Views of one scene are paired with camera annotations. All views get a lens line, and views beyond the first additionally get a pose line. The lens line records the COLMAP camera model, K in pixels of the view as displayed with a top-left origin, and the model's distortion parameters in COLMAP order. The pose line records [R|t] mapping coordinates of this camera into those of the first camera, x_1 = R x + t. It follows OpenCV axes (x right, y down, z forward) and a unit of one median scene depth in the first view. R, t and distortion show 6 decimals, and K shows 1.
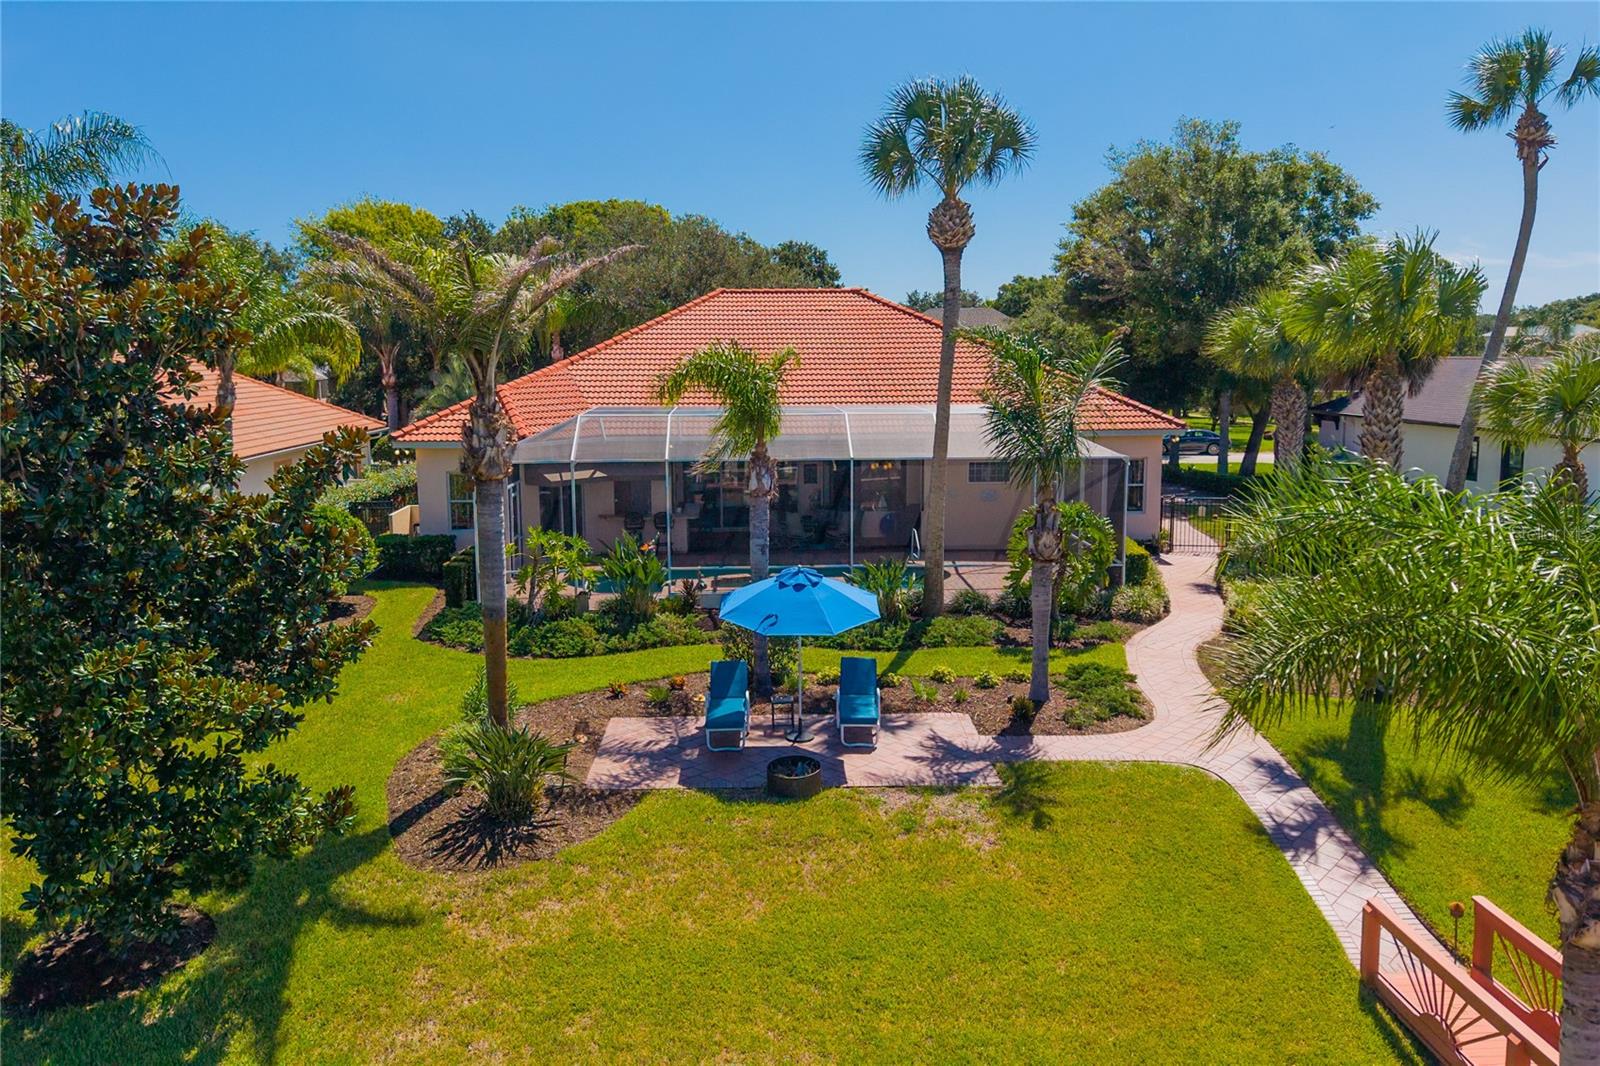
lens RADIAL K [[1246.8, 0, 800.0], [0, 1246.8, 533.0], [0, 0, 1]] dist [0.025274, -0.071474]
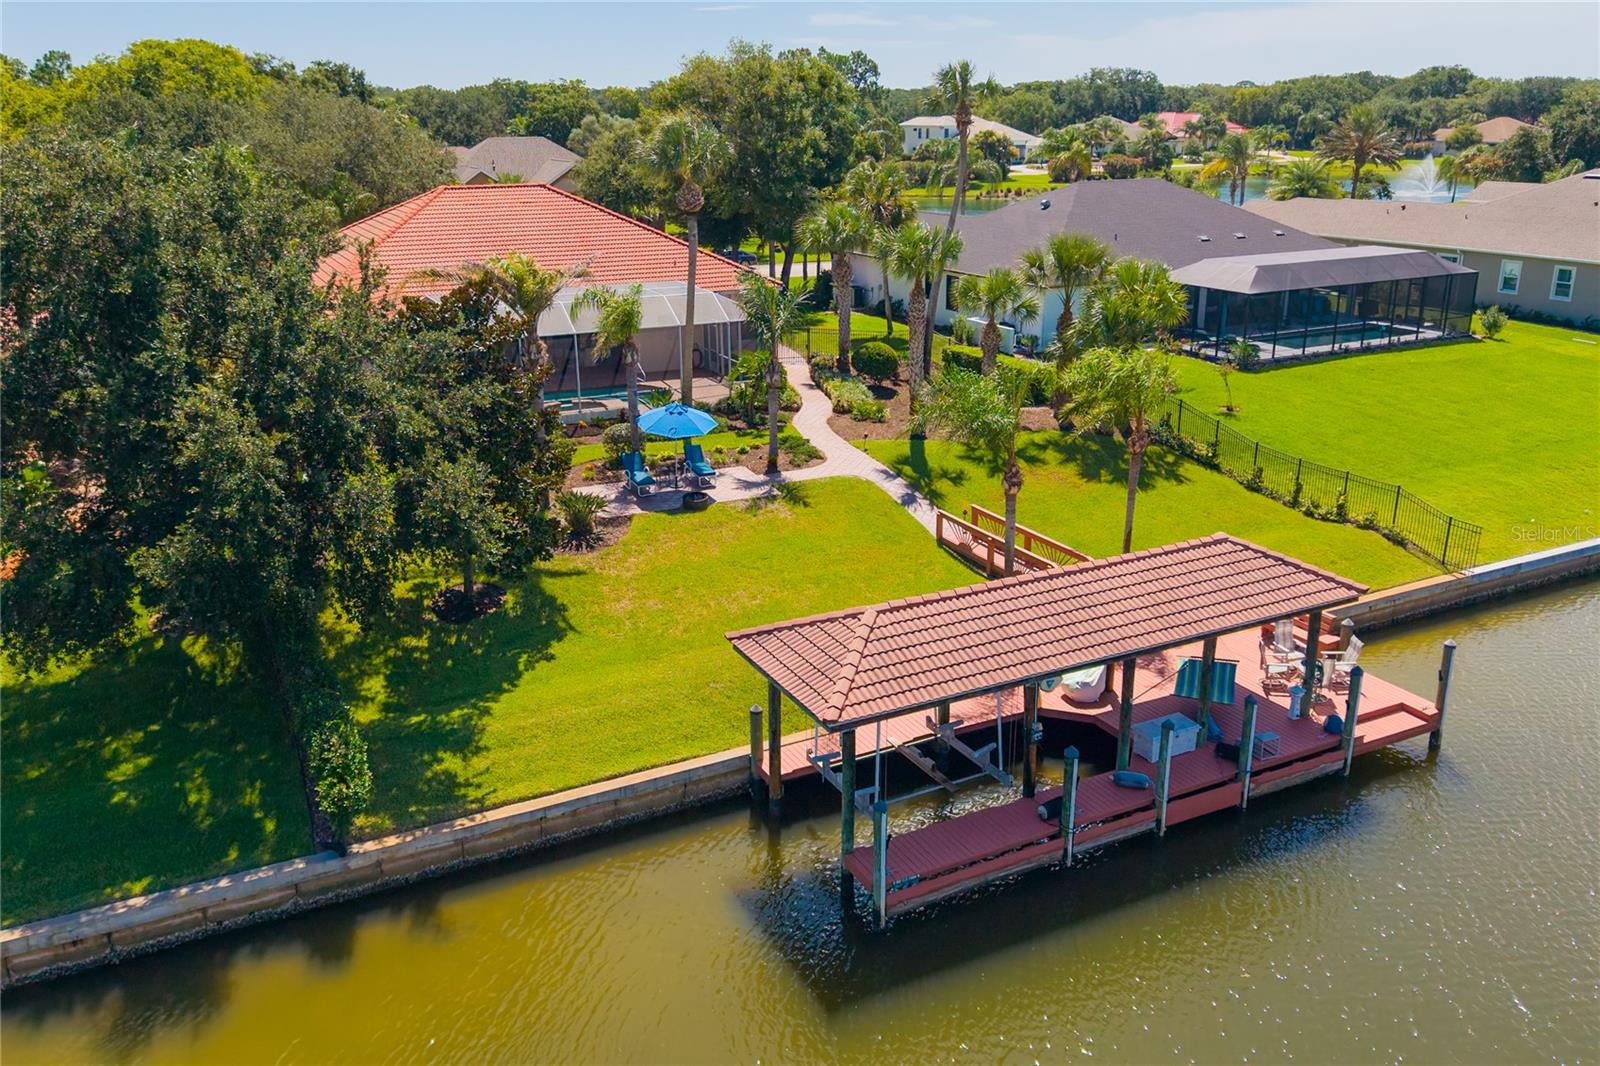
lens RADIAL K [[1260.1, 0, 800.0], [0, 1260.1, 533.0], [0, 0, 1]] dist [0.033303, -0.035967]
pose [[0.910433, -0.130053, 0.392680, -0.648547], [0.058012, 0.980052, 0.190083, -0.144508], [-0.409568, -0.150278, 0.899817, -0.977710]]
